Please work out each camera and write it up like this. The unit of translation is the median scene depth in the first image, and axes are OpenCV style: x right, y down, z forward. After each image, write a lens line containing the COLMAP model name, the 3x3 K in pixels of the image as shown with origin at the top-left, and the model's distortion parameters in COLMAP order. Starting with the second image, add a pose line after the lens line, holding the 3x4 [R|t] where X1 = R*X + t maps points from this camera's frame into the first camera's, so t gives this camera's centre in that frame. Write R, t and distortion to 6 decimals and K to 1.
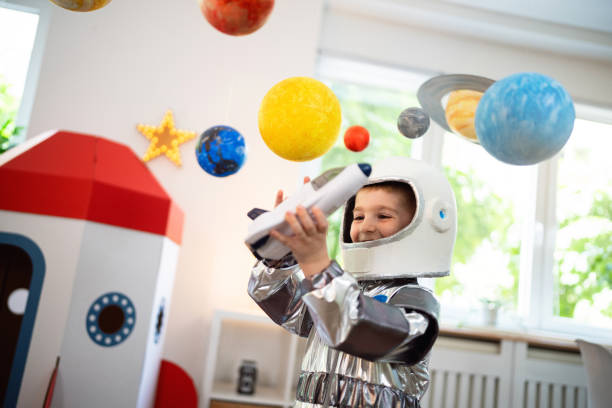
lens RADIAL K [[596.9, 0, 292.4], [0, 596.9, 202.0], [0, 0, 1]] dist [0.001773, 0.000000]
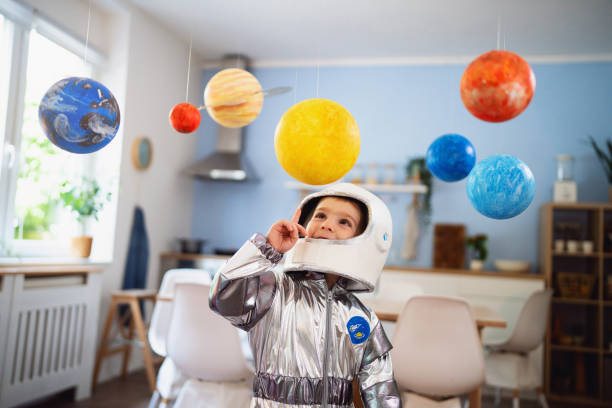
lens RADIAL K [[596.9, 0, 308.4], [0, 596.9, 205.7], [0, 0, 1]] dist [0.001773, 0.000000]
pose [[0.359664, -0.035342, 0.932412, -0.346845], [-0.169485, 0.980185, 0.102529, -0.053608], [-0.917560, -0.194906, 0.346547, 0.259514]]
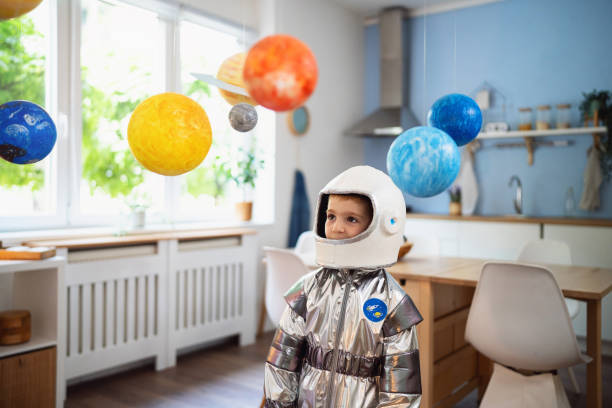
lens RADIAL K [[596.9, 0, 303.6], [0, 596.9, 201.8], [0, 0, 1]] dist [0.001773, 0.000000]
pose [[0.701806, -0.132054, 0.700022, -0.229079], [-0.043129, 0.972989, 0.226786, -0.104844], [-0.711061, -0.189351, 0.677154, 0.068037]]
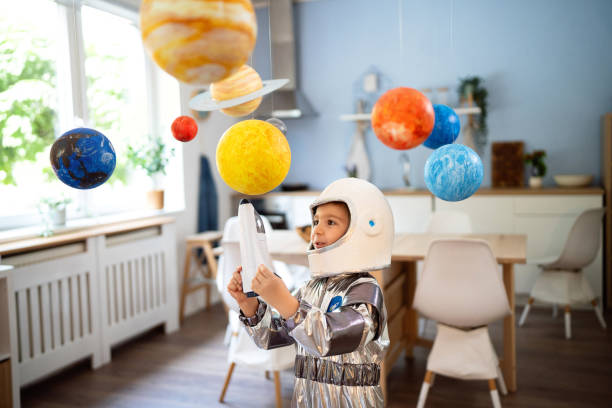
lens RADIAL K [[596.9, 0, 310.9], [0, 596.9, 203.0], [0, 0, 1]] dist [0.001773, 0.000000]
pose [[0.483846, -0.207239, 0.850262, -0.363872], [-0.056404, 0.962153, 0.266608, -0.144602], [-0.873334, -0.176956, 0.453845, 0.162377]]
